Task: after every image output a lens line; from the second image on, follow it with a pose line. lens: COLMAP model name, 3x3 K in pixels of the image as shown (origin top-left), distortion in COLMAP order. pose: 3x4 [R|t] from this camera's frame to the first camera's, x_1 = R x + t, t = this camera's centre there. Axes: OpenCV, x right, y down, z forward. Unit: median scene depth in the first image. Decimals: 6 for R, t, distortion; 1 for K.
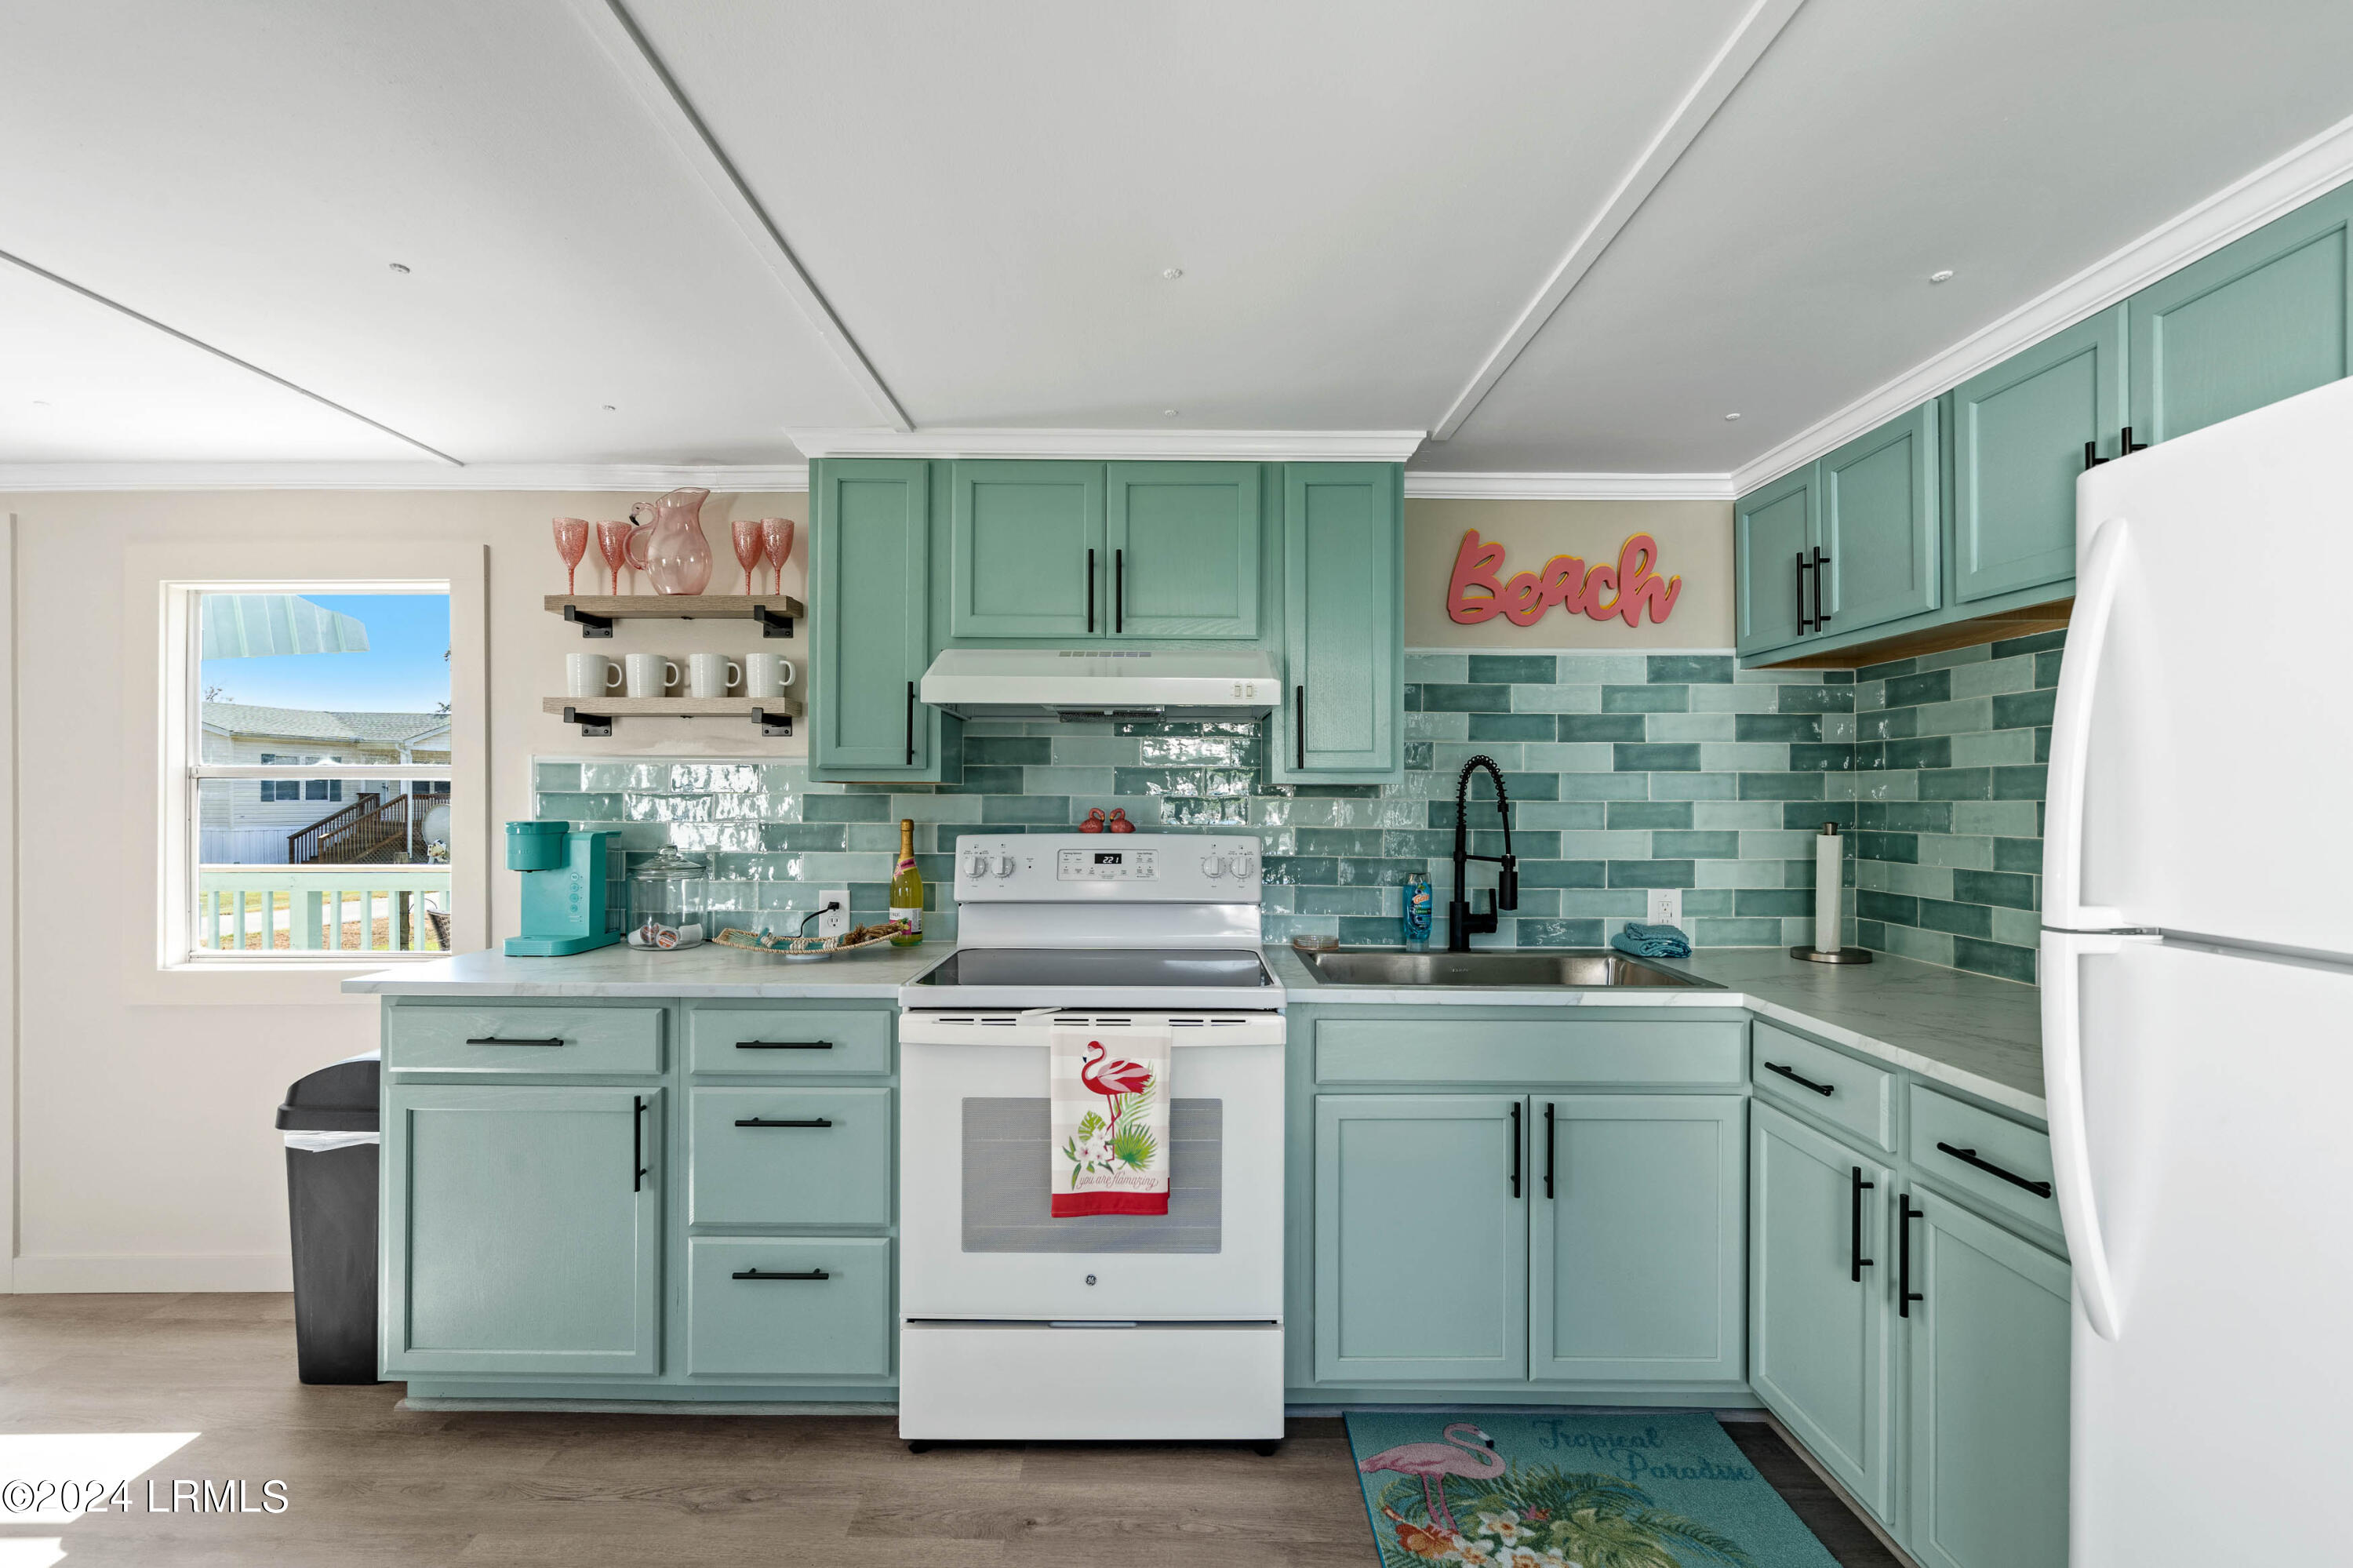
lens RADIAL K [[1059.4, 0, 1171.1], [0, 1059.4, 796.4], [0, 0, 1]] dist [-0.002128, 0.000524]
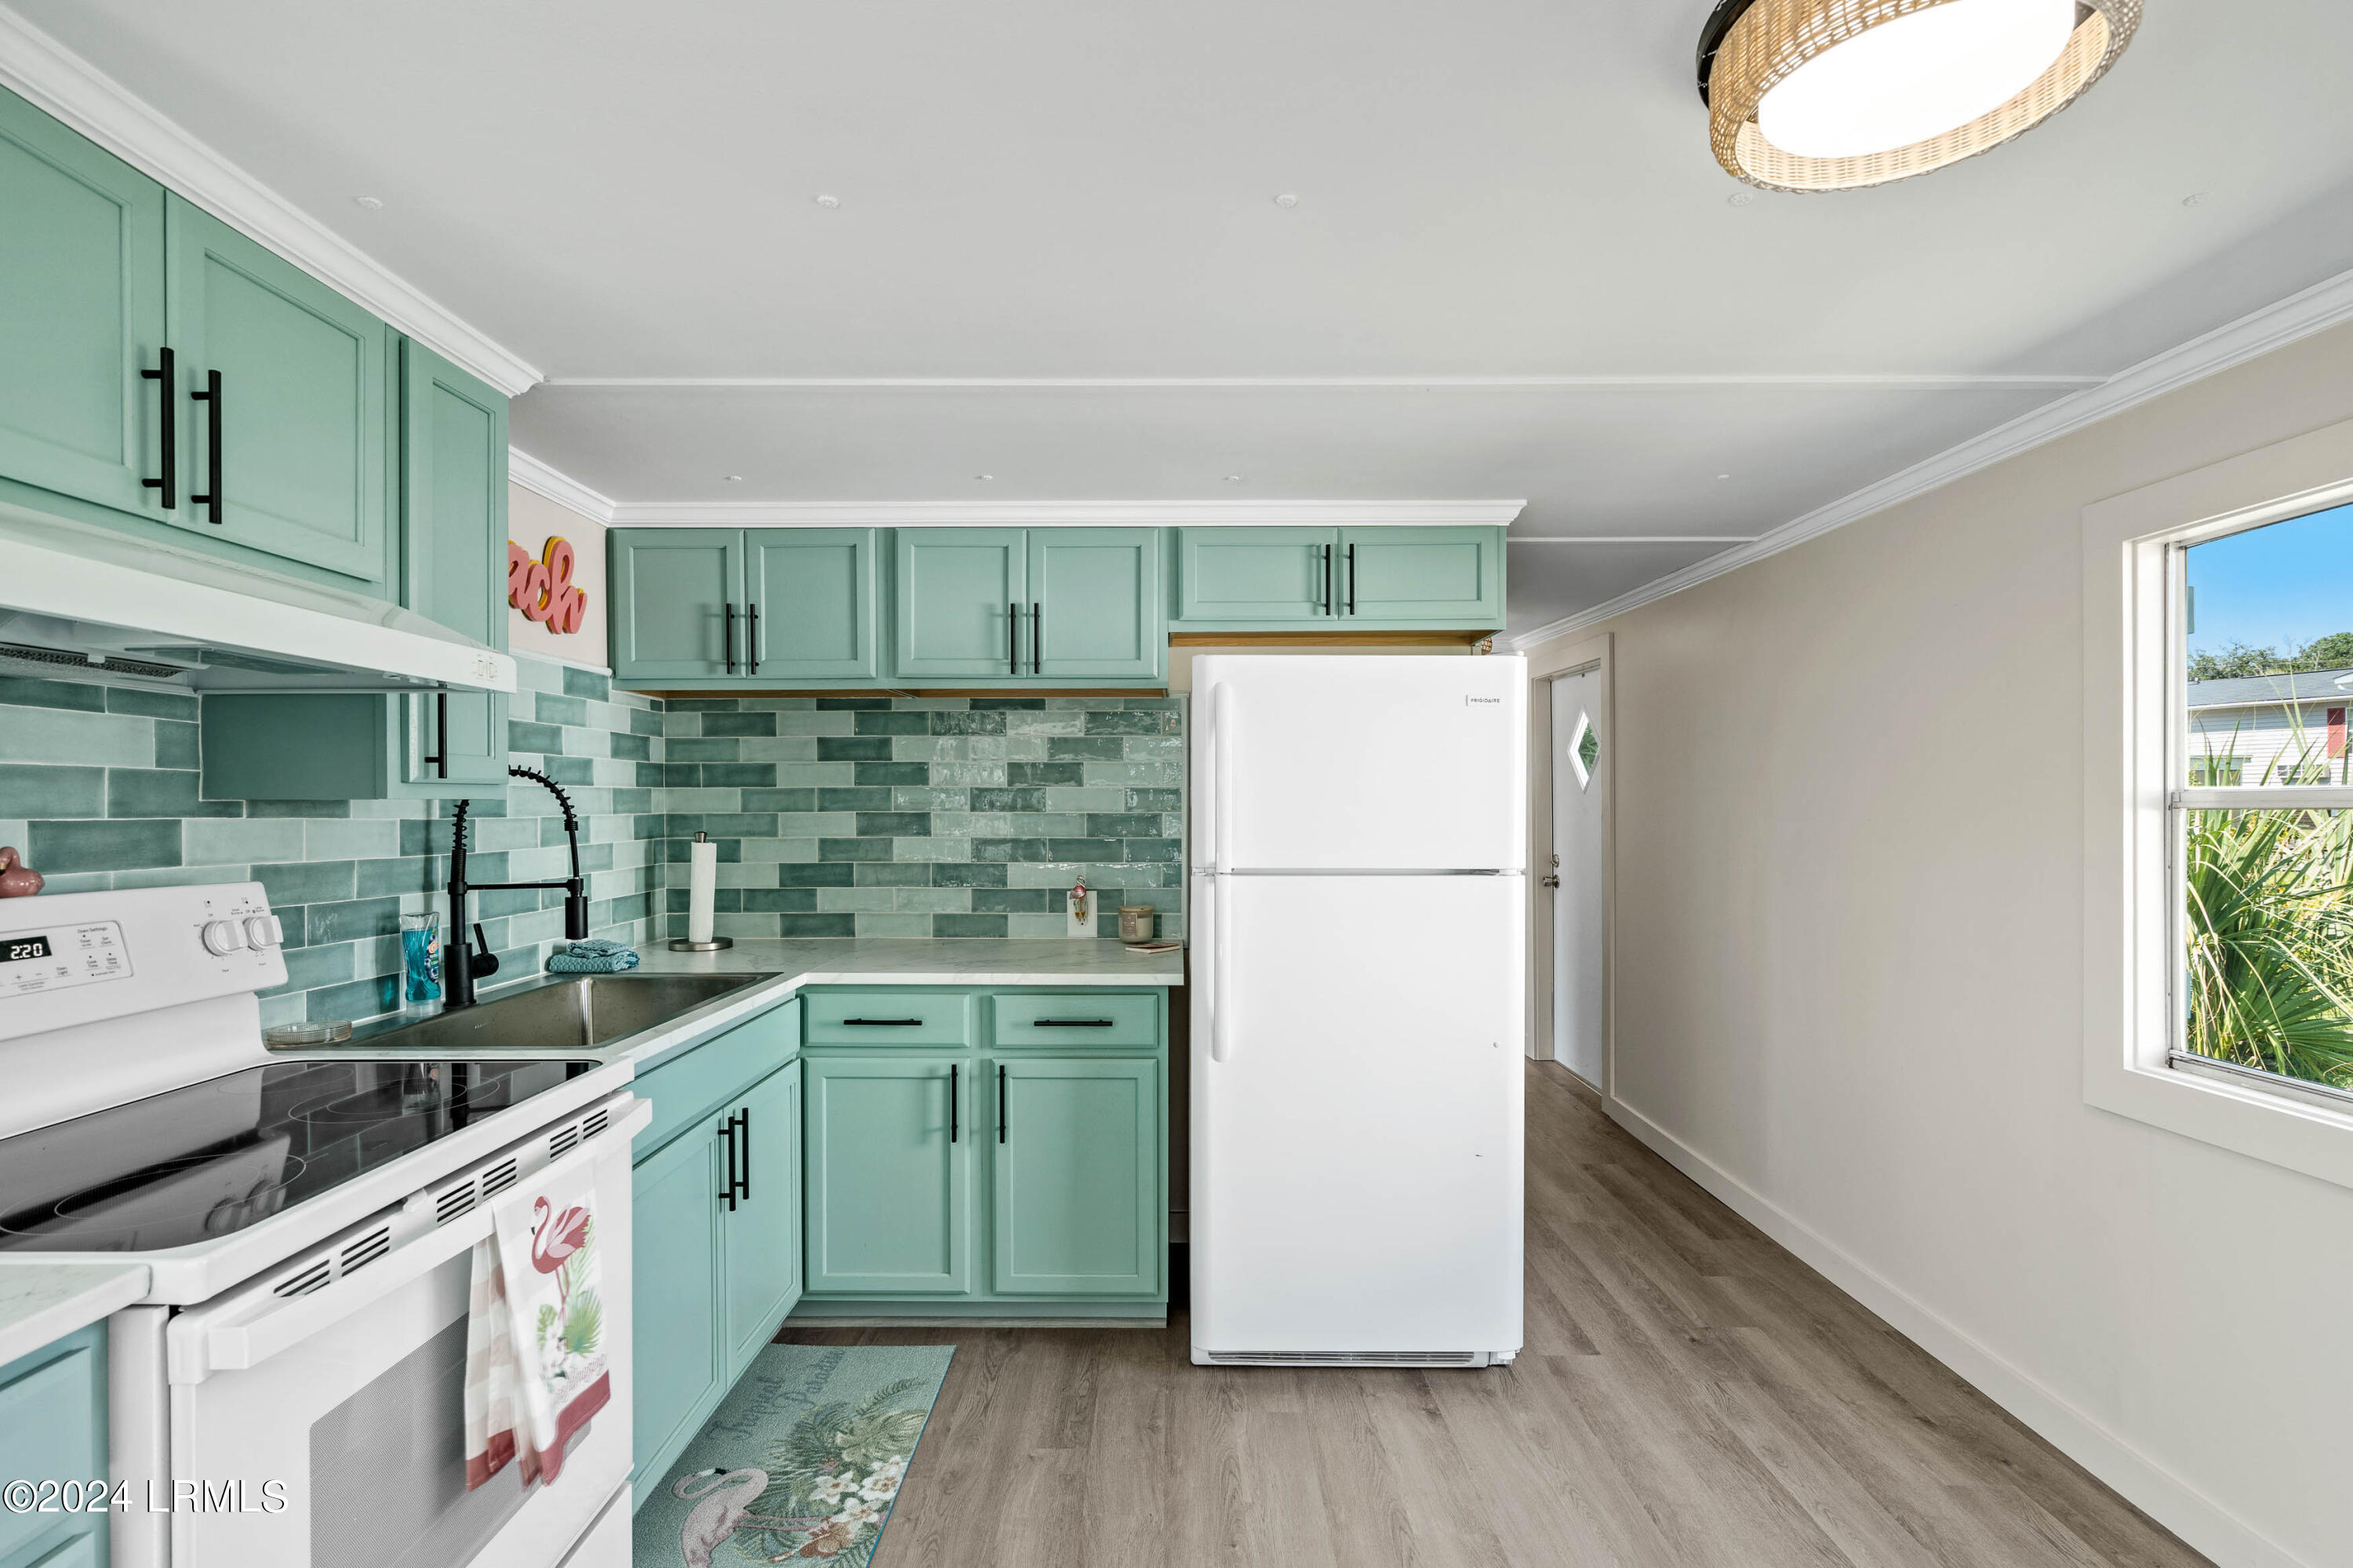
lens RADIAL K [[1071.6, 0, 1167.8], [0, 1071.6, 811.1], [0, 0, 1]] dist [-0.006785, 0.000083]
pose [[0.002186, -0.009864, 0.999949, -0.598549], [0.004898, 0.999939, 0.009853, -0.008027], [-0.999986, 0.004876, 0.002234, 0.507838]]
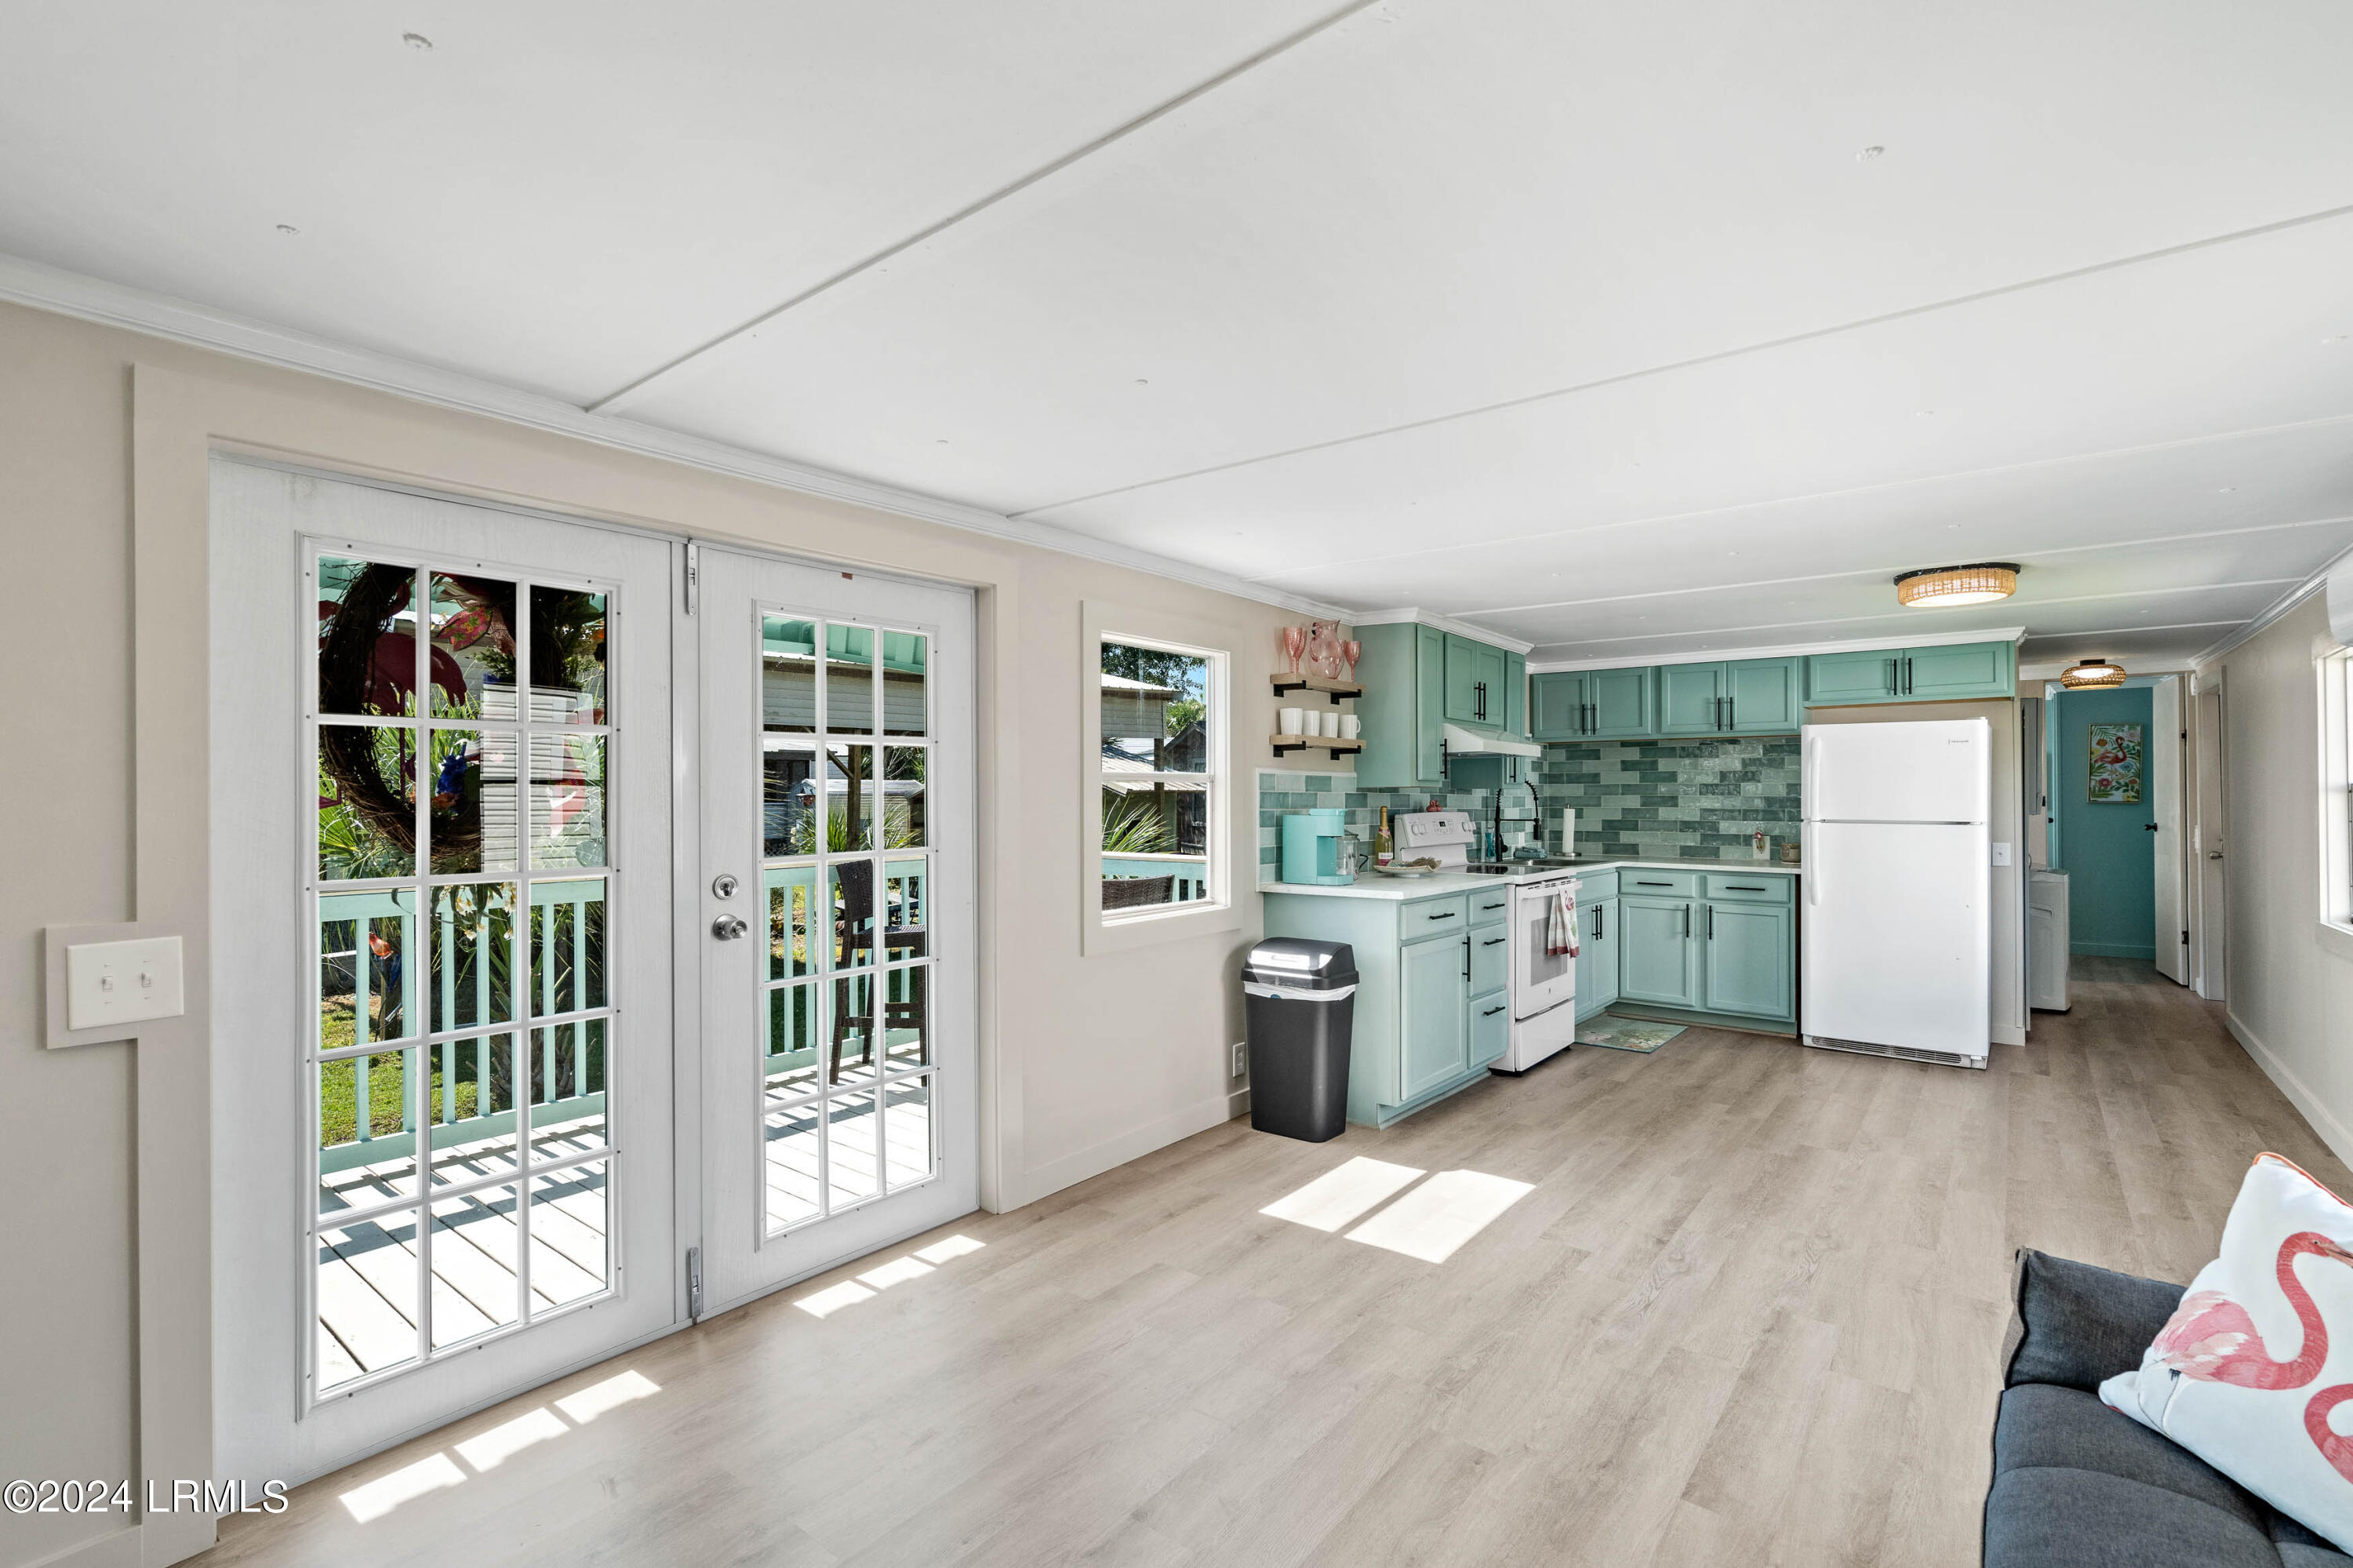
lens RADIAL K [[1063.1, 0, 1172.1], [0, 1063.1, 787.8], [0, 0, 1]] dist [-0.002969, 0.000458]
pose [[0.624974, 0.004162, 0.780635, -2.191819], [0.002662, 0.999969, -0.007462, 0.001787], [-0.780641, 0.006742, 0.624943, 0.119453]]
